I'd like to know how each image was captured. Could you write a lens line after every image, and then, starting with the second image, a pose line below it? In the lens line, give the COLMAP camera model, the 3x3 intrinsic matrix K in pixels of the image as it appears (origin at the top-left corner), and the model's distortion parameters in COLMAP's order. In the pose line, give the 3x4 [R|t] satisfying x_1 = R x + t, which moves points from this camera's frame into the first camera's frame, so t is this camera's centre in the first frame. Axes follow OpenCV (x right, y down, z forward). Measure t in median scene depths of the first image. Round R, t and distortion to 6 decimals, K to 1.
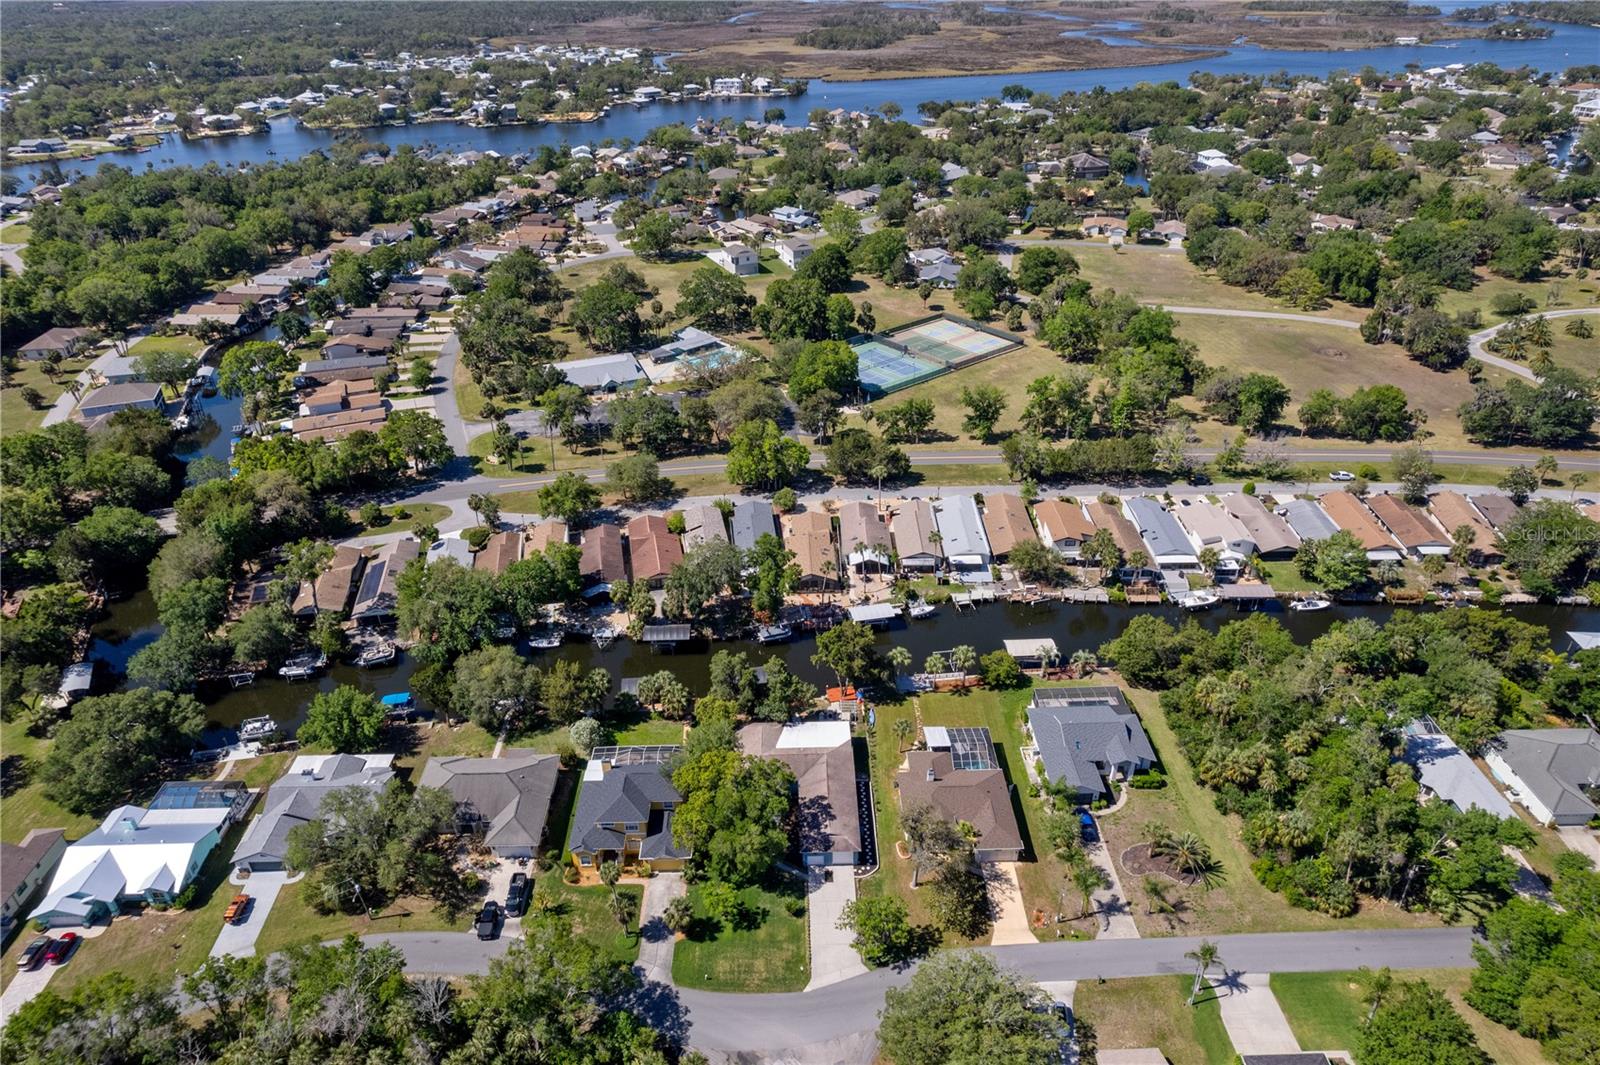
lens RADIAL K [[1022.1, 0, 800.0], [0, 1022.1, 532.5], [0, 0, 1]] dist [-0.048170, 0.033800]
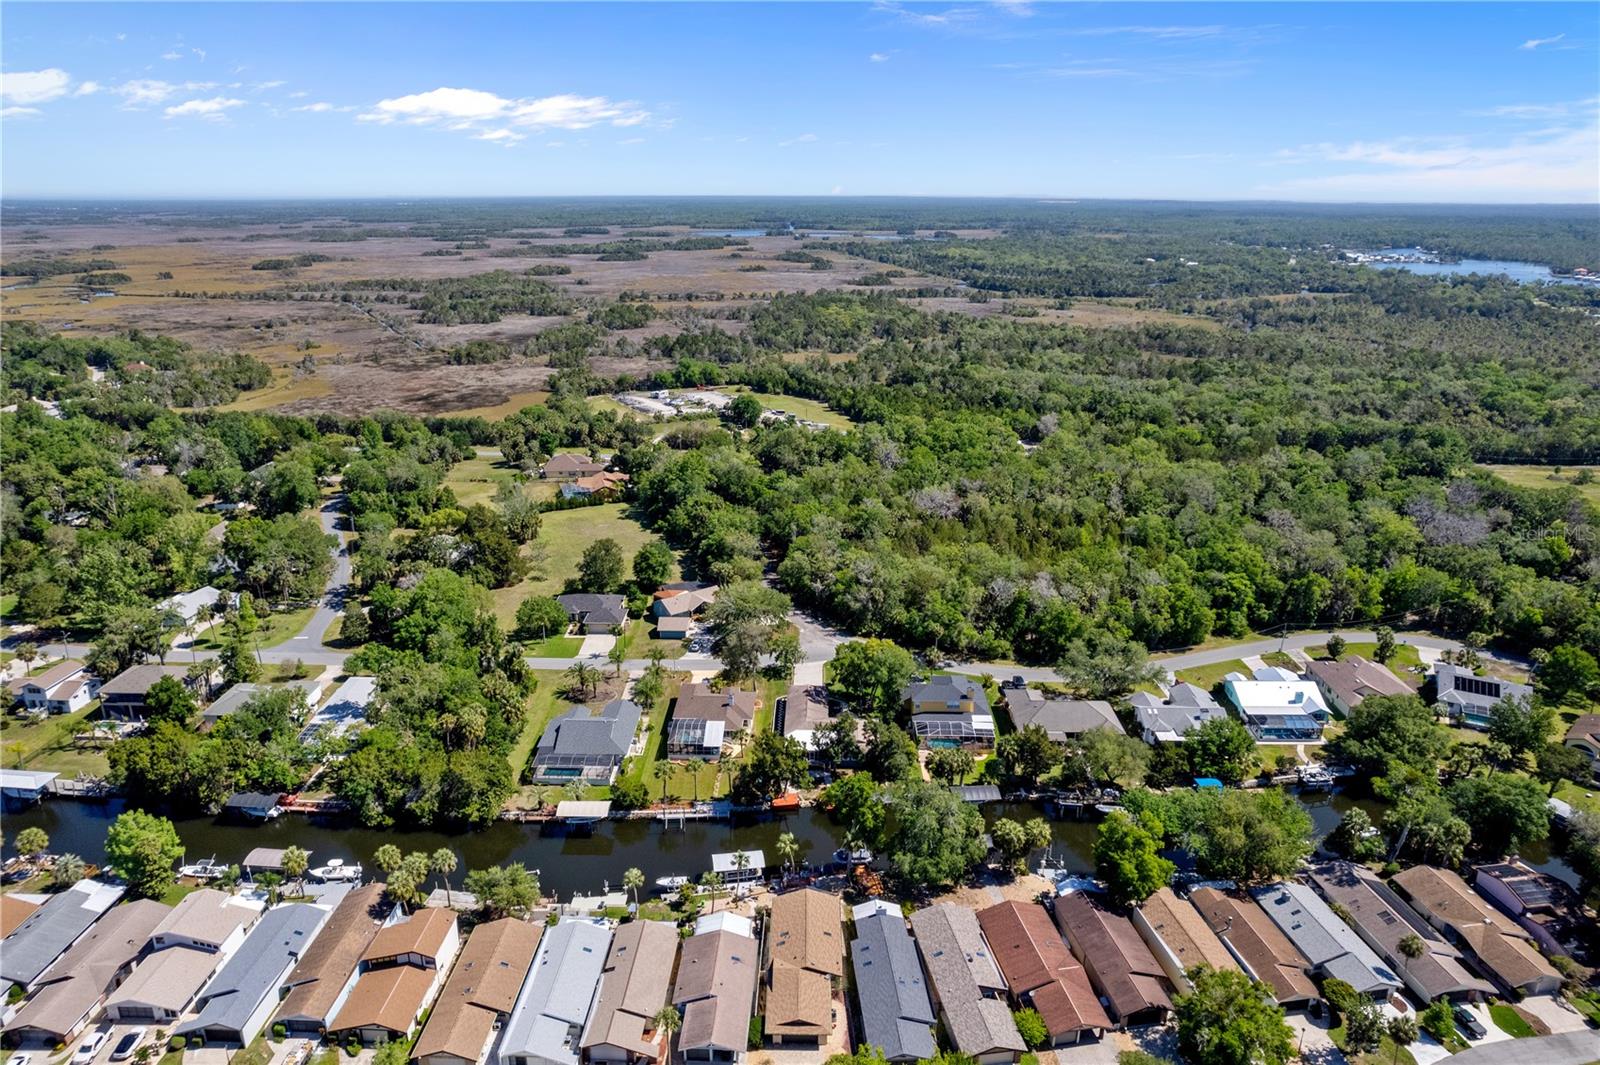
lens RADIAL K [[1022.1, 0, 800.0], [0, 1022.1, 532.5], [0, 0, 1]] dist [-0.048170, 0.033800]
pose [[-0.998559, -0.001058, 0.053646, -0.025298], [0.039977, 0.652190, 0.757001, -0.687587], [-0.035789, 0.758055, -0.651208, 1.252883]]
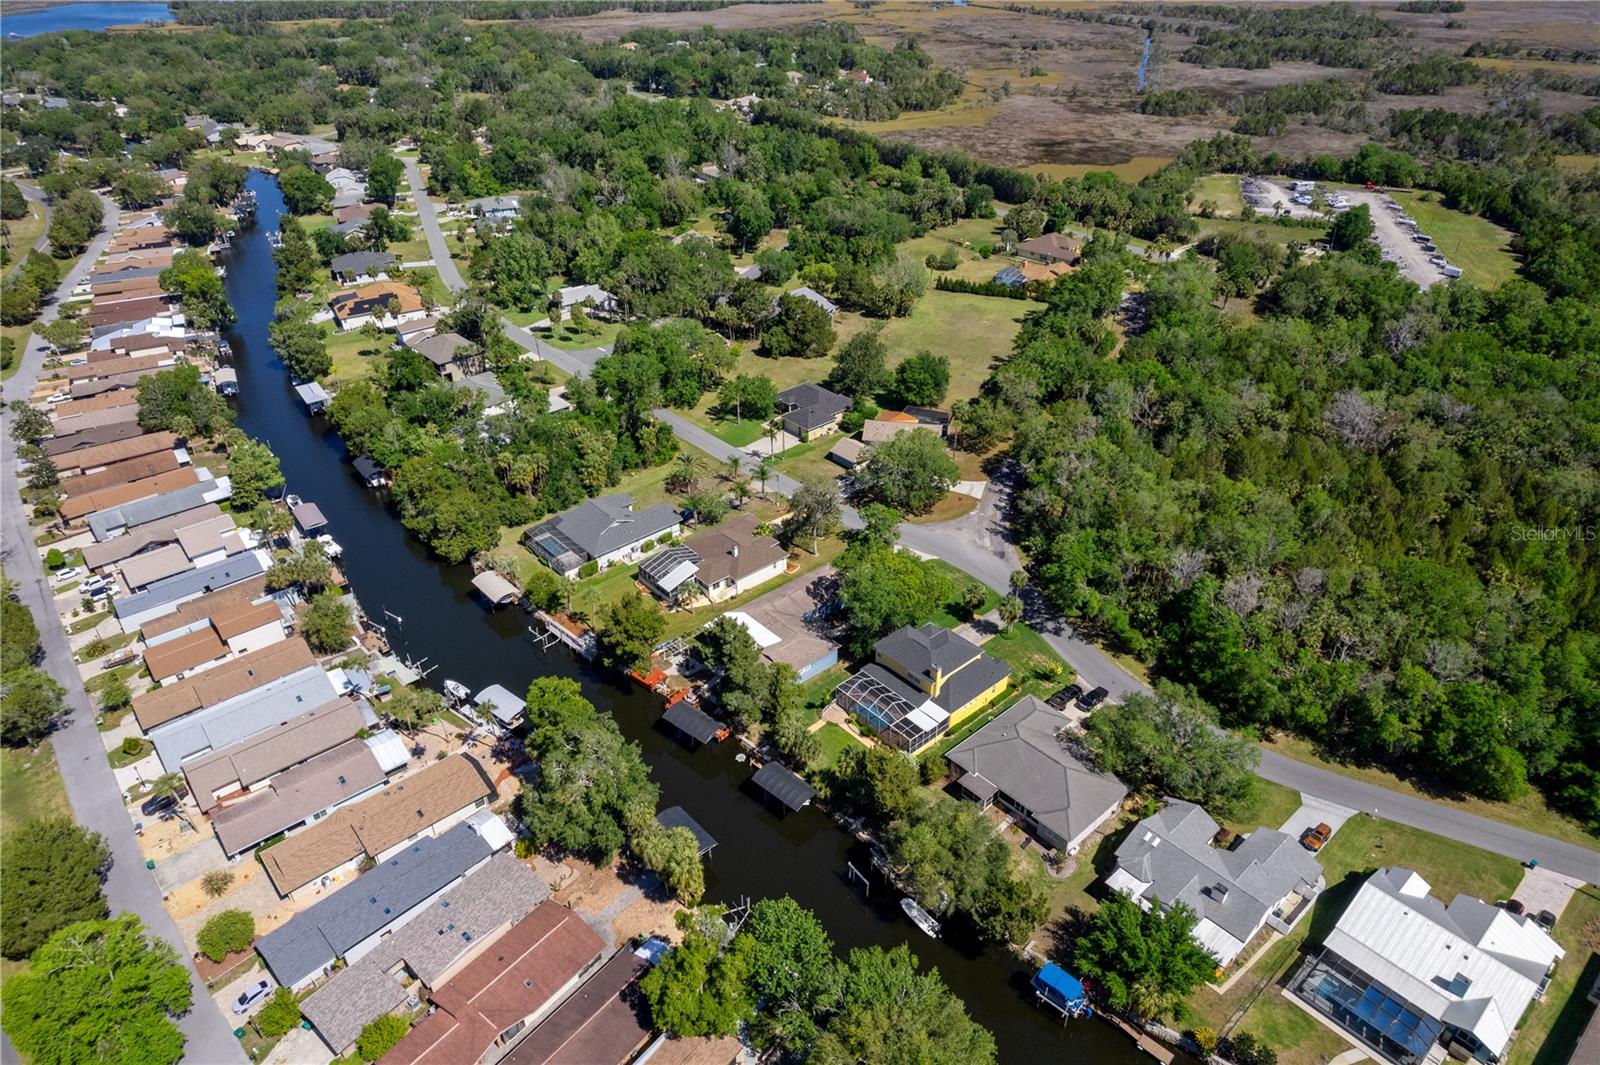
lens RADIAL K [[1022.1, 0, 800.0], [0, 1022.1, 532.5], [0, 0, 1]] dist [-0.048170, 0.033800]
pose [[-0.643086, -0.386427, 0.661146, -0.501278], [0.408034, 0.557680, 0.722842, -0.430462], [-0.648034, 0.734620, -0.200961, 0.853892]]
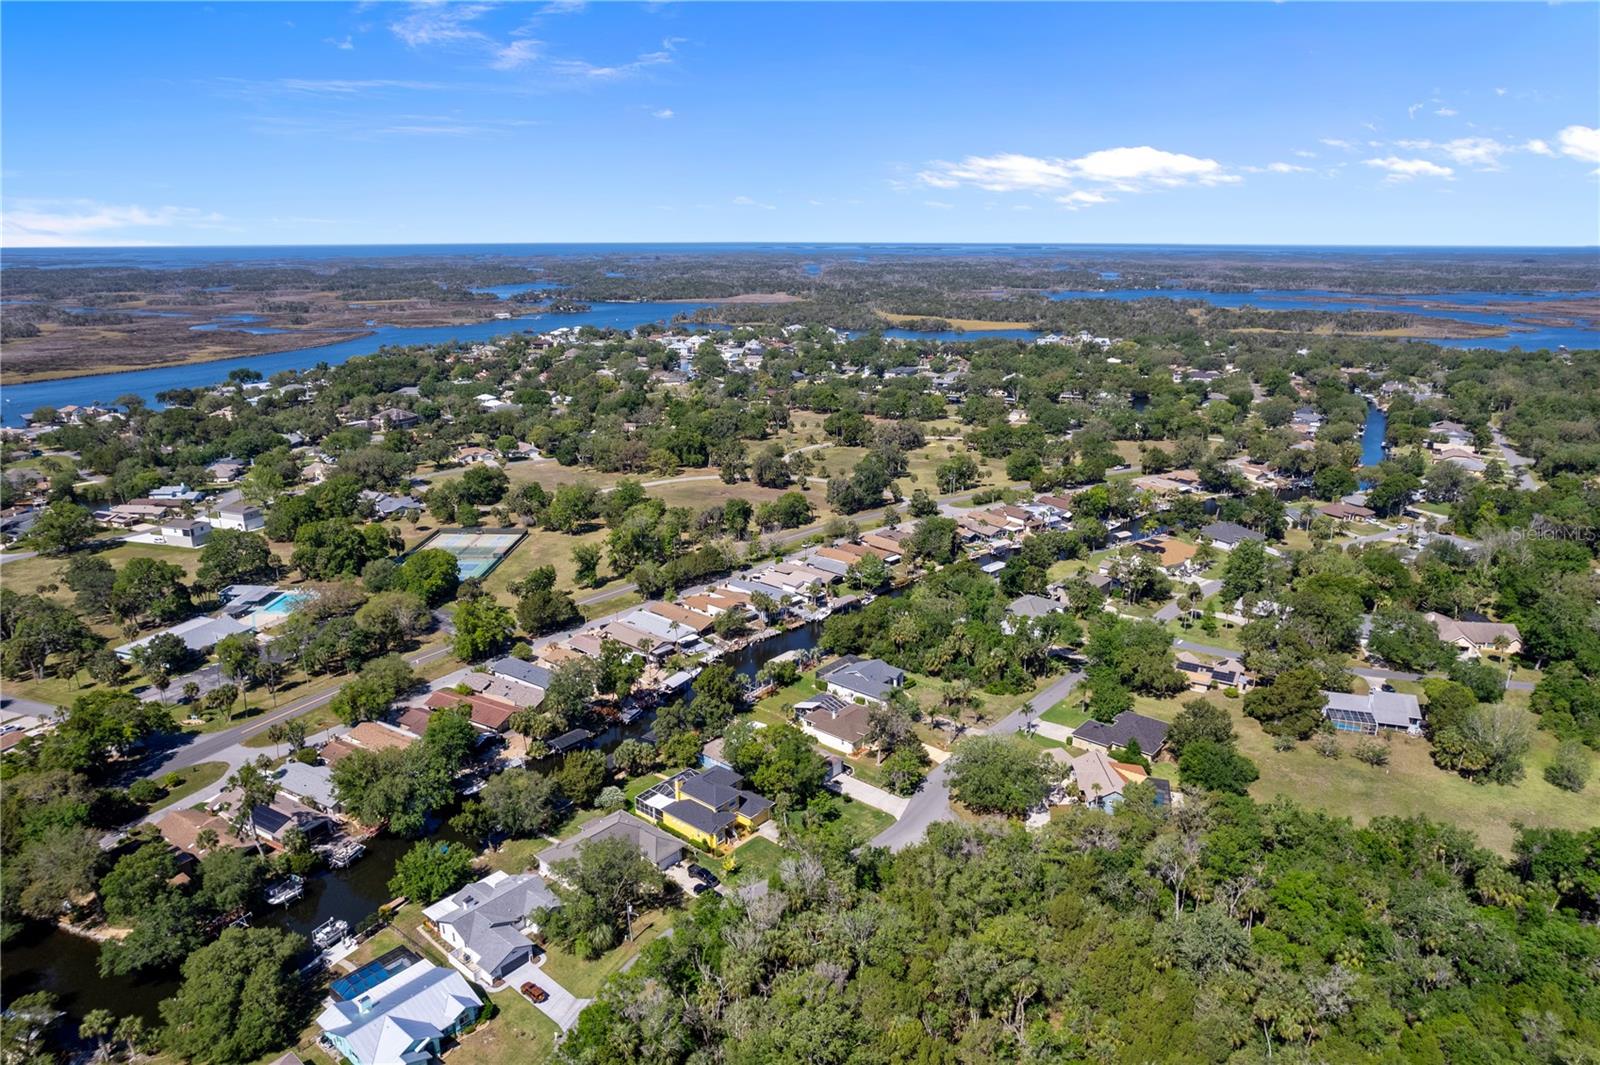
lens RADIAL K [[1022.1, 0, 800.0], [0, 1022.1, 532.5], [0, 0, 1]] dist [-0.048170, 0.033800]
pose [[0.661034, -0.196083, 0.724283, -0.705083], [0.374425, 0.922689, -0.091930, 0.077804], [-0.650262, 0.331958, 0.683347, -0.080403]]
